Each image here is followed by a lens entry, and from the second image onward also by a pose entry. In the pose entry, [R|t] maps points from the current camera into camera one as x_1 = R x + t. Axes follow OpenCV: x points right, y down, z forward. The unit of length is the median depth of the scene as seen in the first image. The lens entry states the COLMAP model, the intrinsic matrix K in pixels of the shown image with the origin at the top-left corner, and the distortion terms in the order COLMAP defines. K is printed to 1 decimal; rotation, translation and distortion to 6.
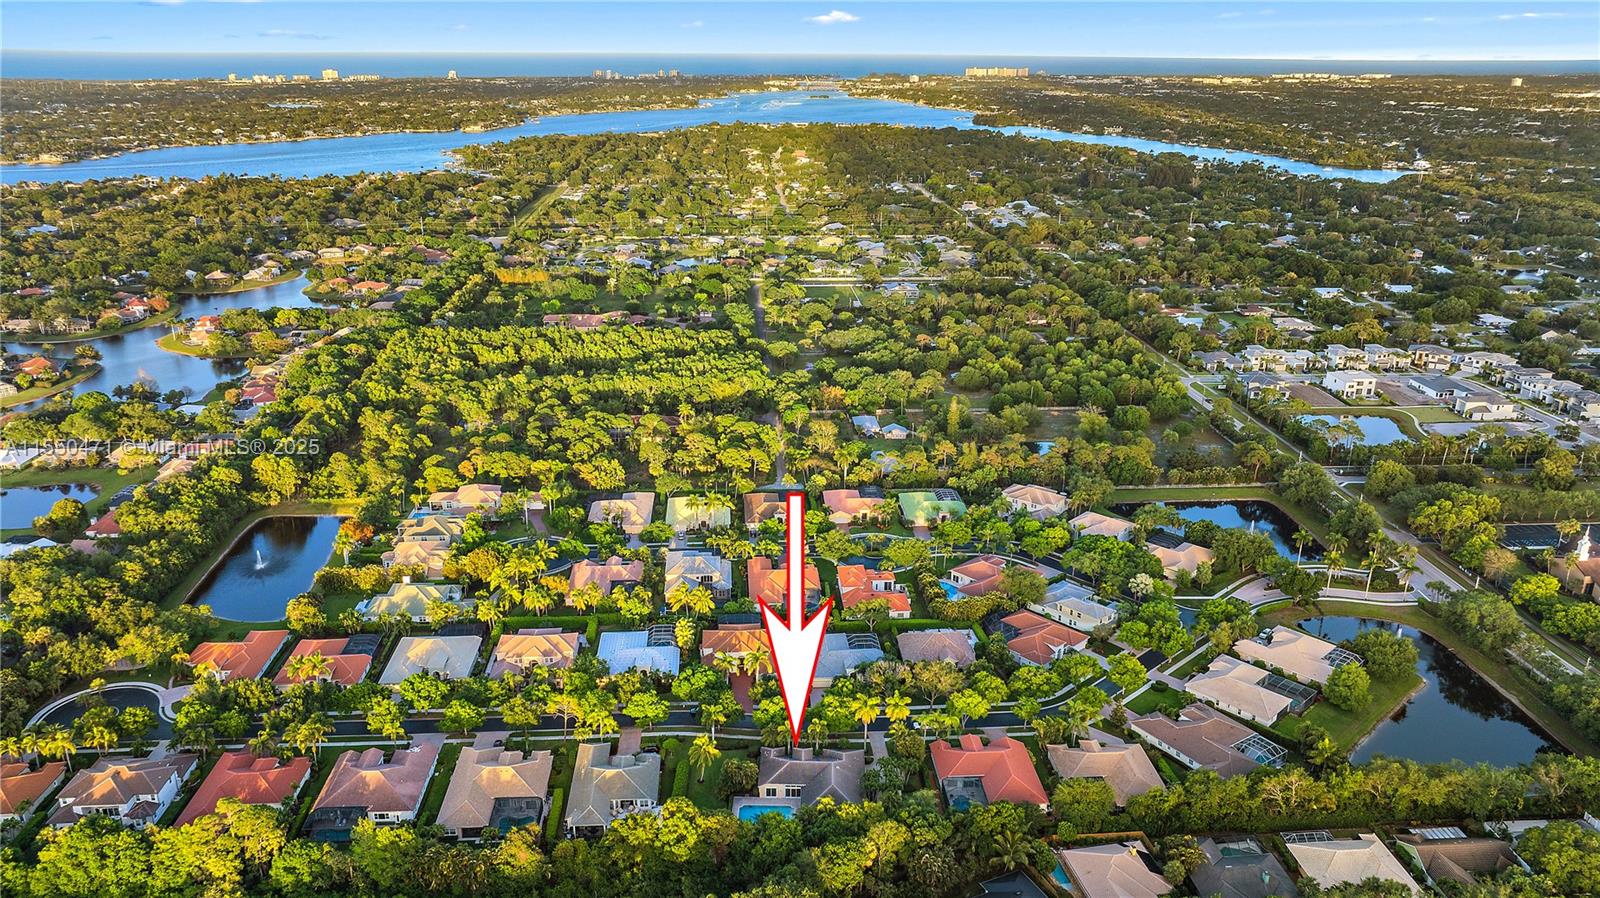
lens RADIAL K [[1118.6, 0, 800.0], [0, 1118.6, 449.0], [0, 0, 1]] dist [-0.014272, -0.001117]
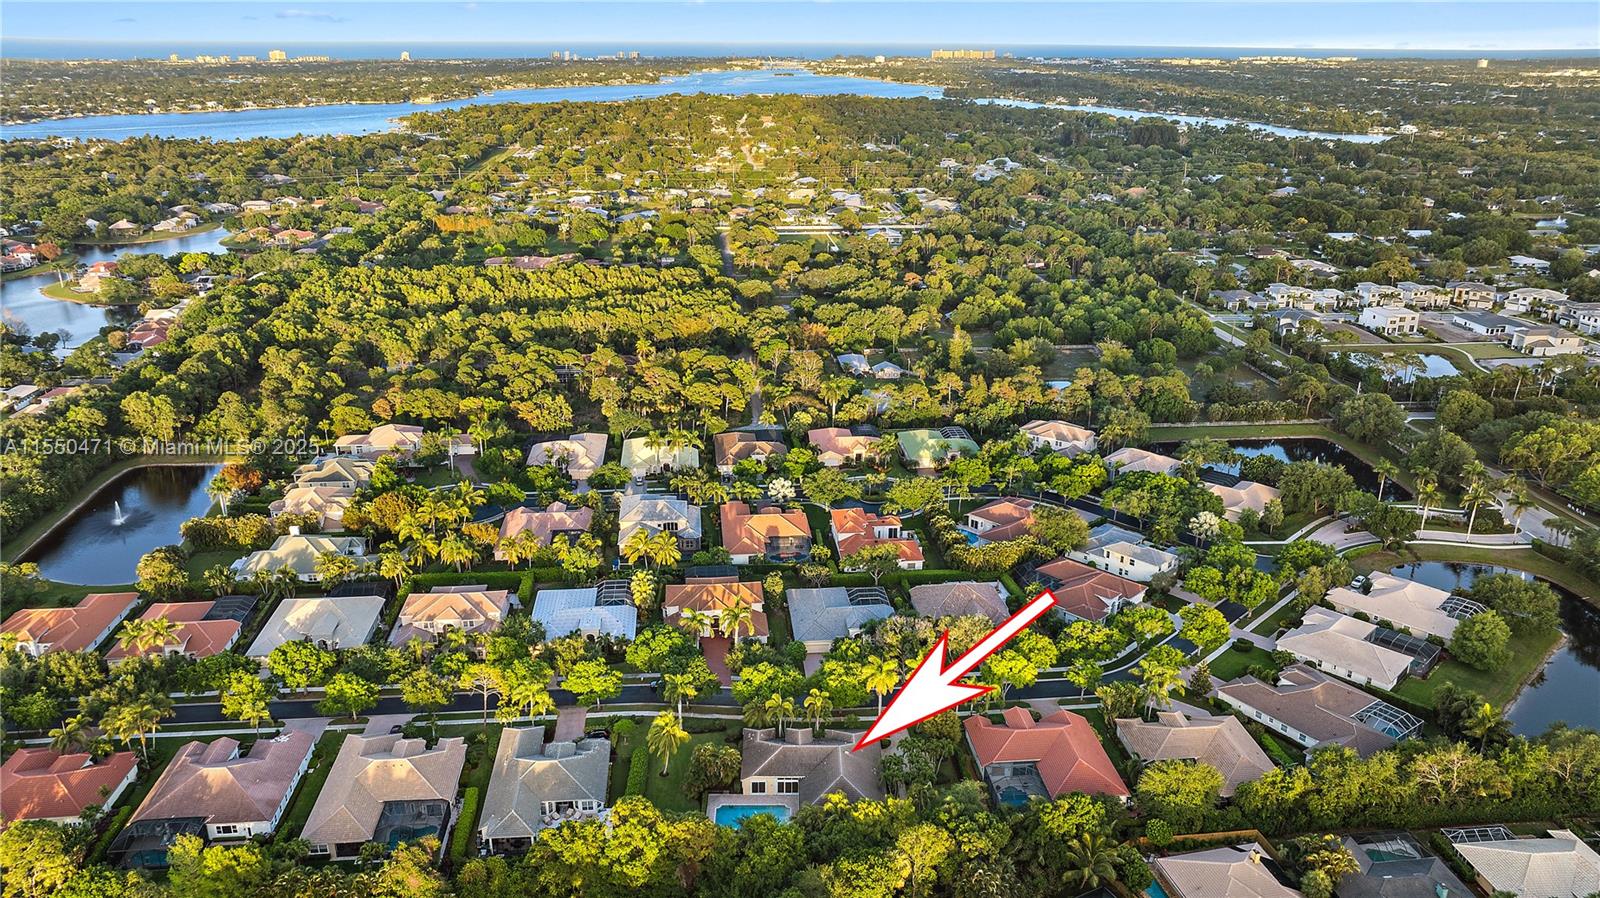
lens RADIAL K [[1144.8, 0, 800.0], [0, 1144.8, 449.0], [0, 0, 1]] dist [-0.034231, 0.043827]
pose [[0.999550, -0.010115, 0.028238, -0.010658], [0.009807, 0.999891, 0.011039, 0.044644], [-0.028347, -0.010757, 0.999540, 0.146084]]
